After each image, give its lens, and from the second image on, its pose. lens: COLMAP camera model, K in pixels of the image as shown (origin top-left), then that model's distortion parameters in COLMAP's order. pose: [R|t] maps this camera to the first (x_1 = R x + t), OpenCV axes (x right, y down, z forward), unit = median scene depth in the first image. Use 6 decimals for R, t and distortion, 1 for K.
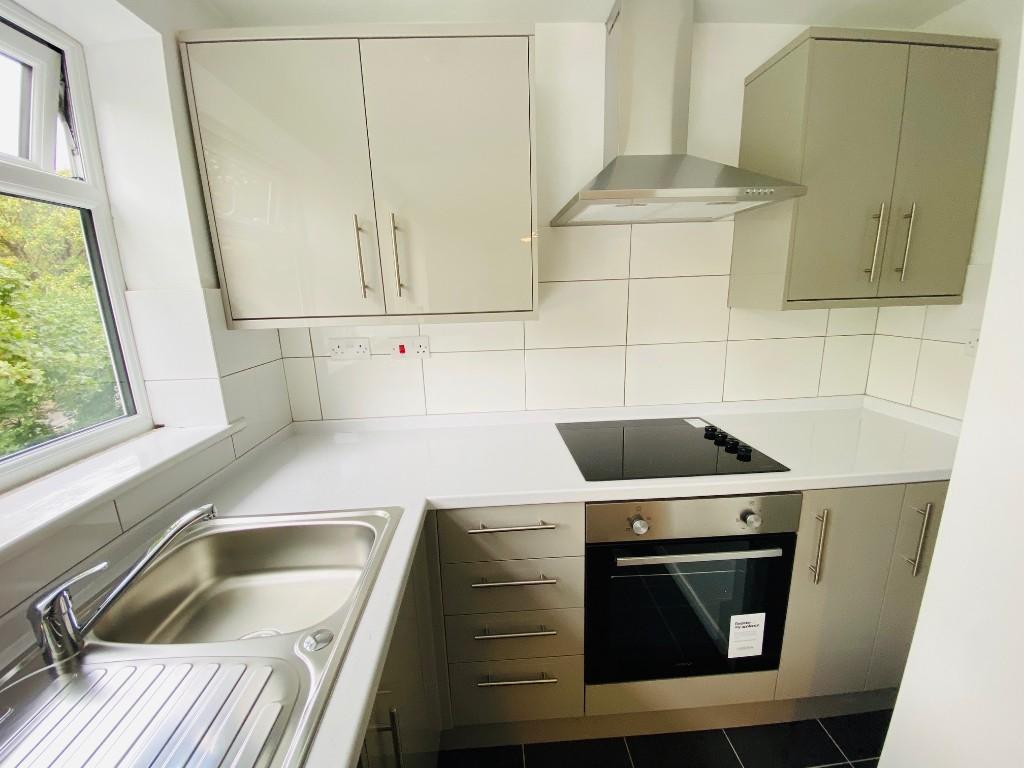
lens RADIAL K [[426.8, 0, 512.0], [0, 426.8, 384.0], [0, 0, 1]] dist [0.000871, -0.000095]
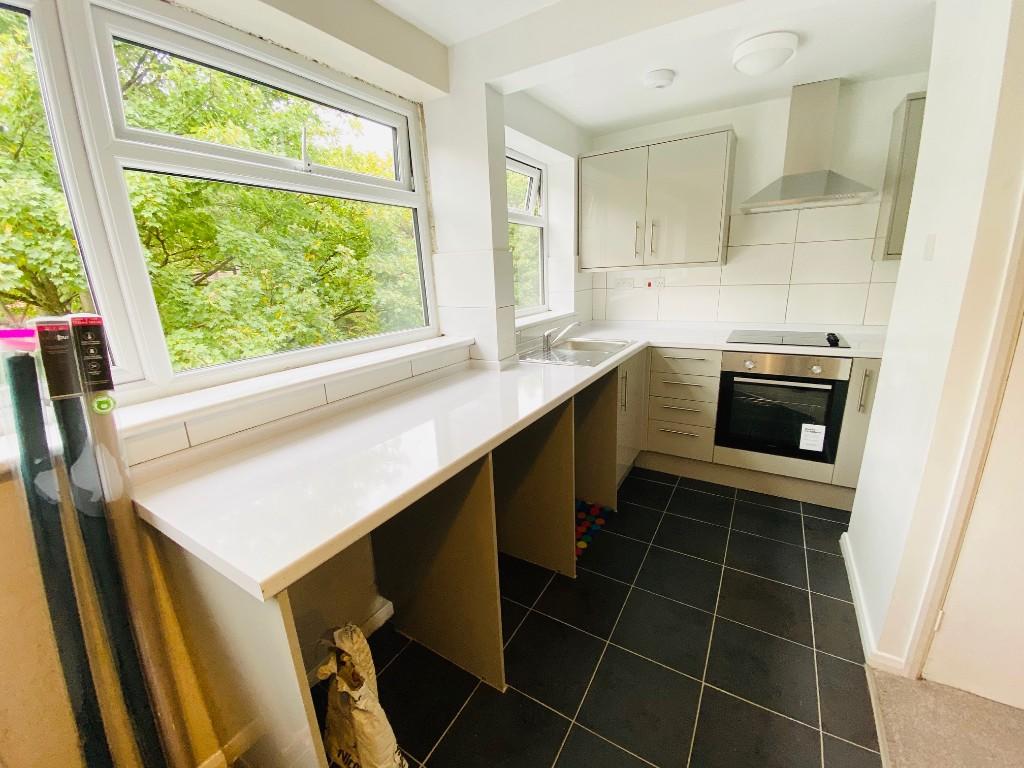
lens RADIAL K [[426.8, 0, 512.0], [0, 426.8, 384.0], [0, 0, 1]] dist [0.000871, -0.000095]
pose [[0.821479, 0.138286, -0.553217, 0.473389], [-0.128130, 0.990105, 0.057231, 0.422726], [0.555657, 0.023870, 0.831069, -1.254873]]
